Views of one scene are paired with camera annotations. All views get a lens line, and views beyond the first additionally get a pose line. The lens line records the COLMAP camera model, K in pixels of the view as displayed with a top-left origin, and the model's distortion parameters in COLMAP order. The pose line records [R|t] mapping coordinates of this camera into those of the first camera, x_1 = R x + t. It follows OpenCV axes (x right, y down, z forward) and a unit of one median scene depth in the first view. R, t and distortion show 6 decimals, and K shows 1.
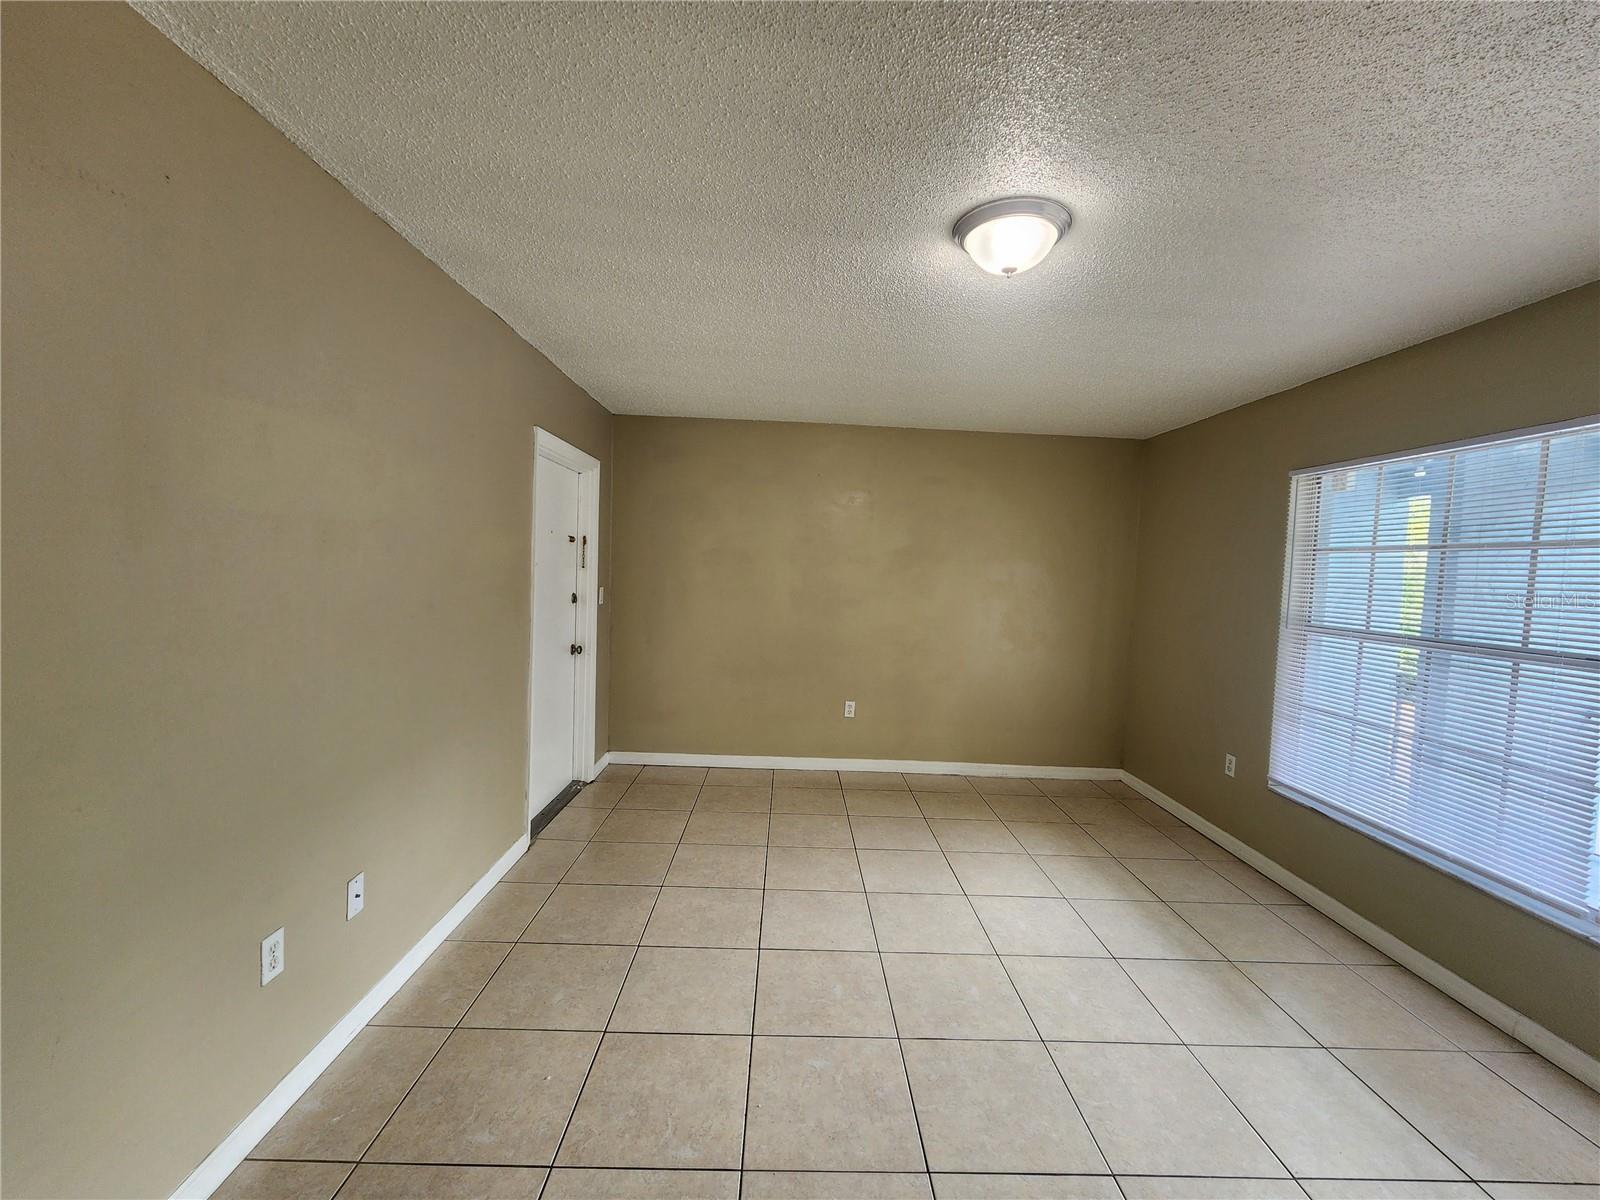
lens RADIAL K [[663.9, 0, 809.7], [0, 663.9, 594.2], [0, 0, 1]] dist [-0.001613, -0.000168]
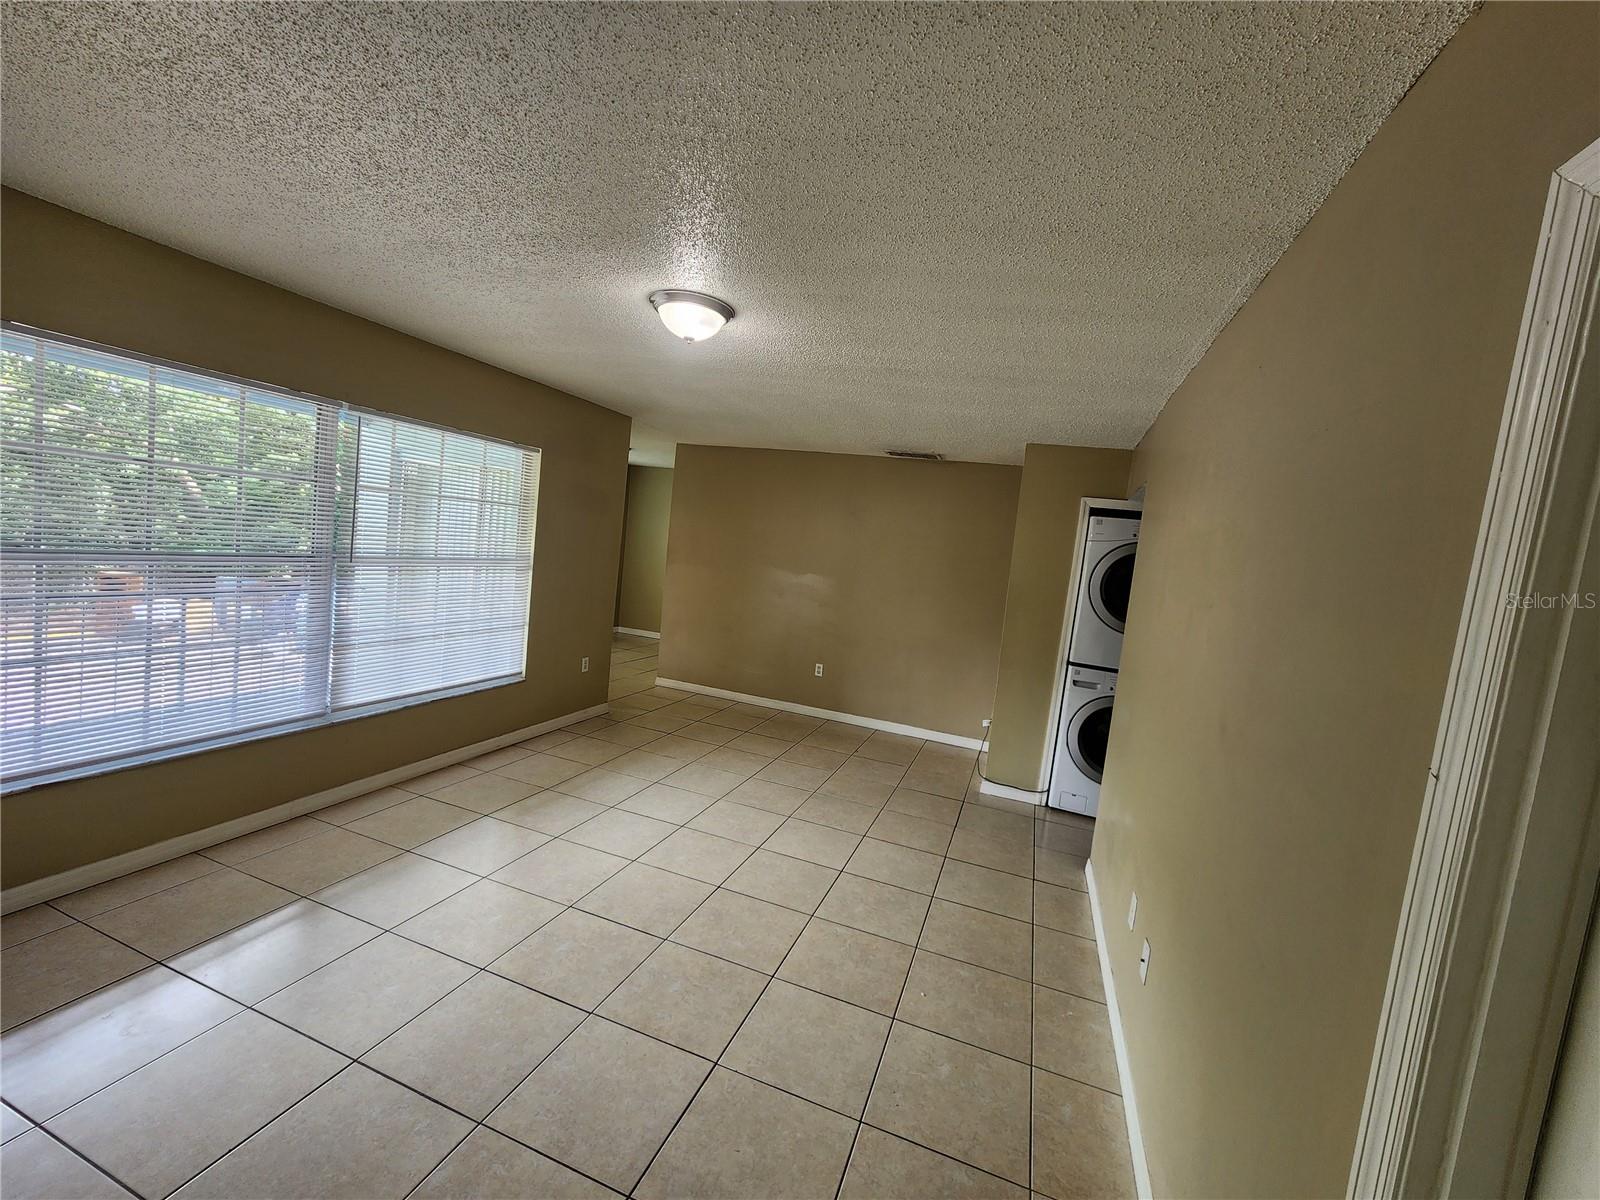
lens RADIAL K [[654.6, 0, 800.0], [0, 654.6, 600.0], [0, 0, 1]] dist [-0.001497, -0.000242]
pose [[-0.918270, -0.175540, 0.354917, -0.283727], [-0.131604, 0.980706, 0.144557, -0.114821], [-0.373445, 0.086034, -0.923654, 1.327693]]
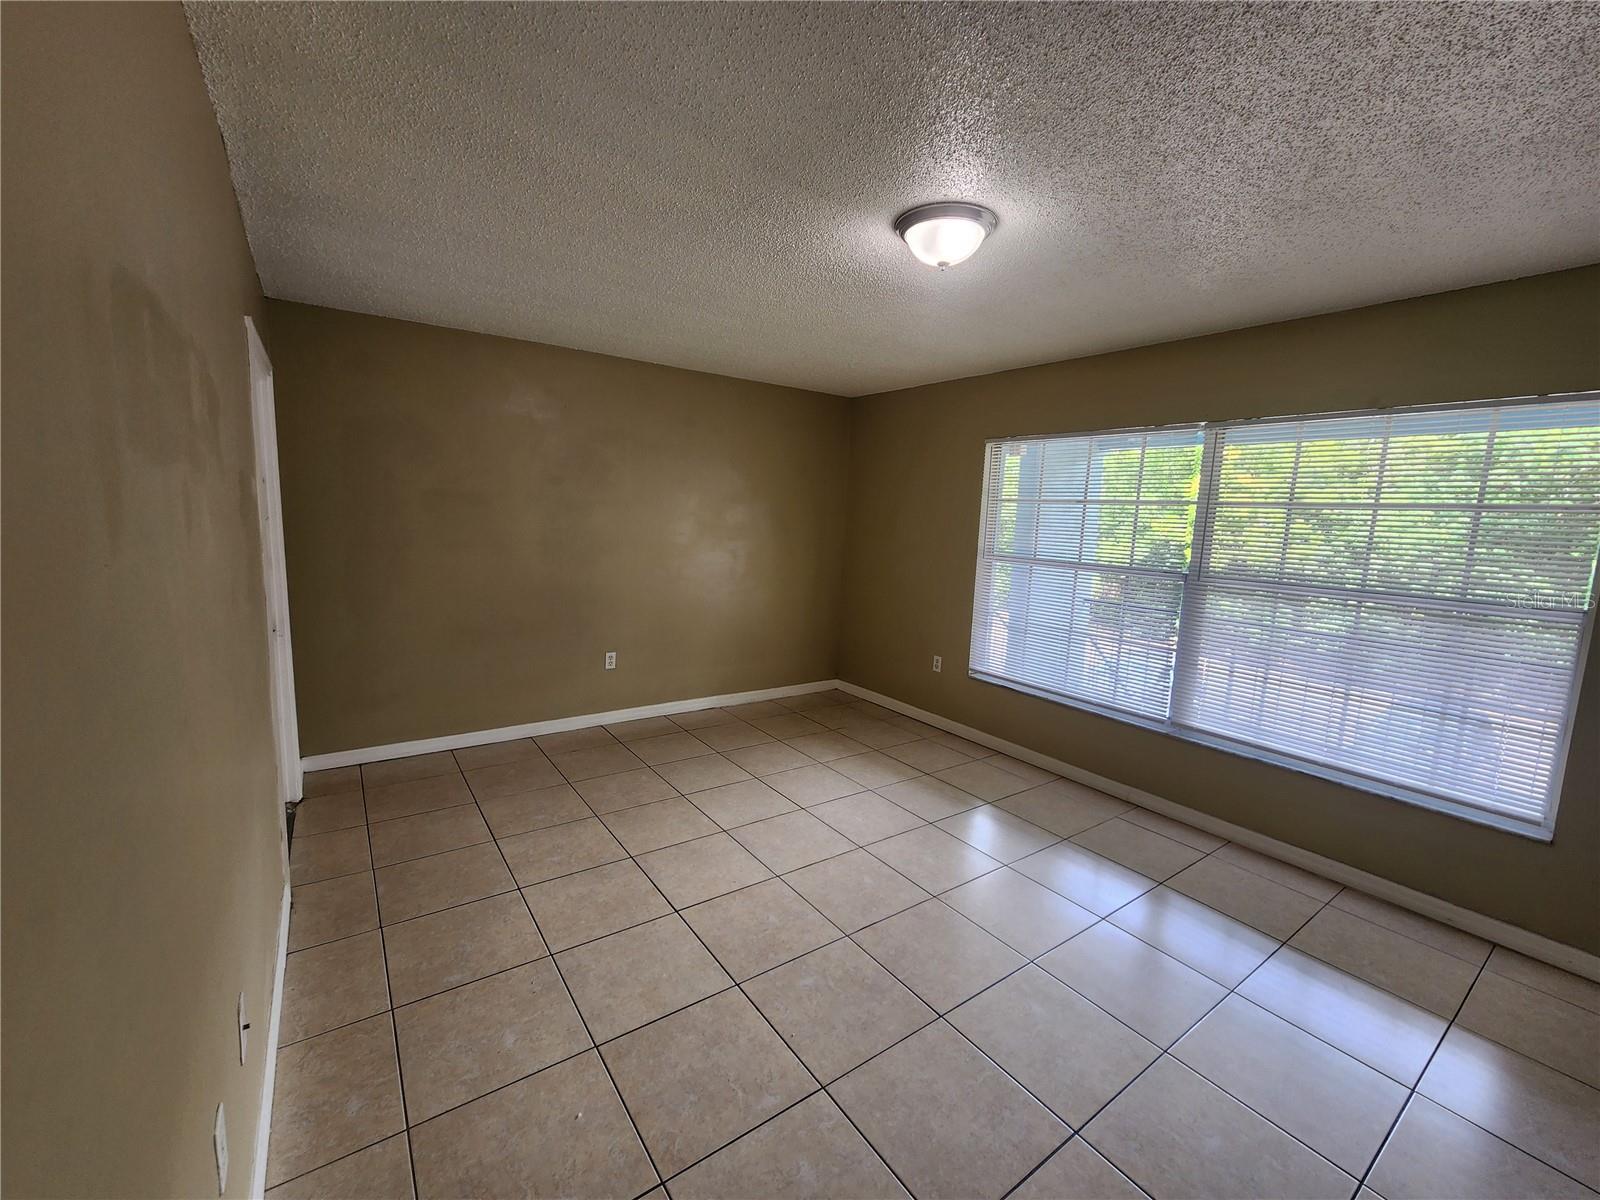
lens RADIAL K [[663.9, 0, 809.7], [0, 663.9, 594.2], [0, 0, 1]] dist [-0.001613, -0.000168]
pose [[0.825663, -0.079350, 0.558556, -0.345433], [0.019724, 0.993514, 0.111984, -0.035130], [-0.563819, -0.081444, 0.821873, 0.089962]]
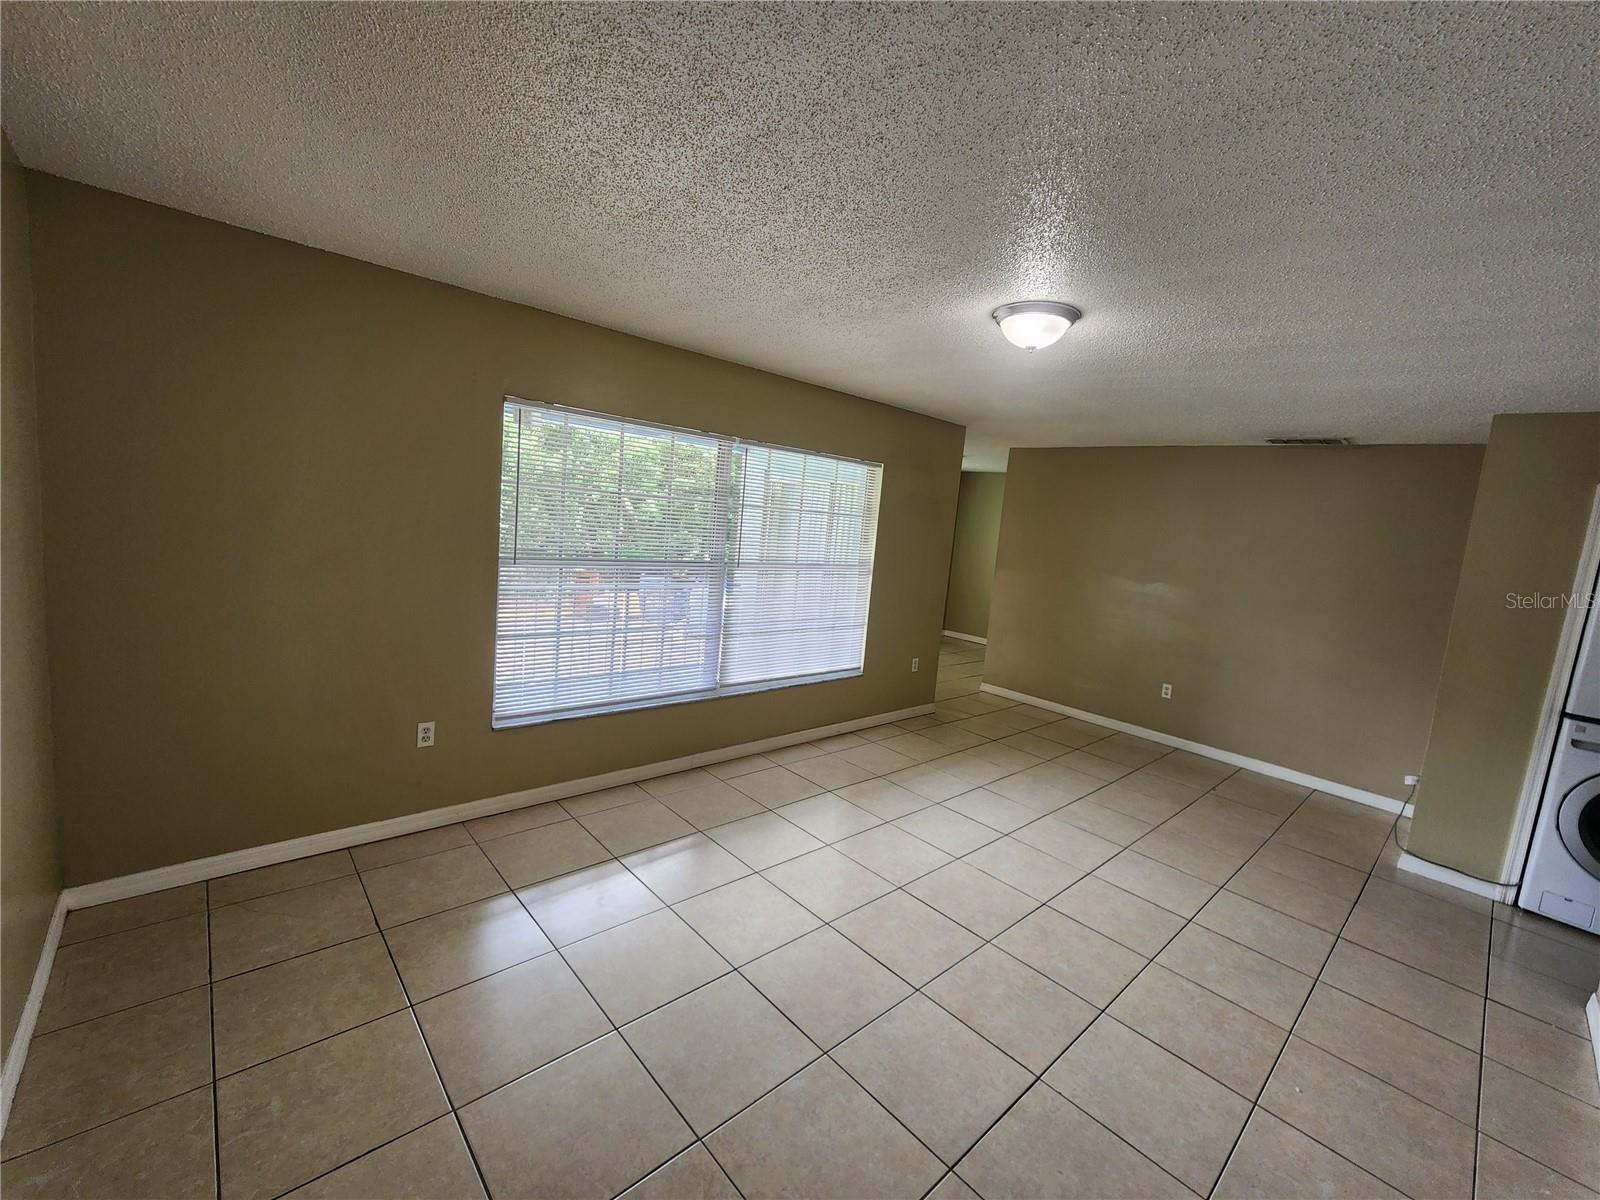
lens RADIAL K [[654.6, 0, 806.7], [0, 654.6, 595.7], [0, 0, 1]] dist [-0.000890, 0.000906]
pose [[-0.647756, -0.195387, 0.736367, -0.291321], [-0.084914, 0.979047, 0.185083, -0.124192], [-0.757101, 0.057361, -0.650775, 1.363995]]
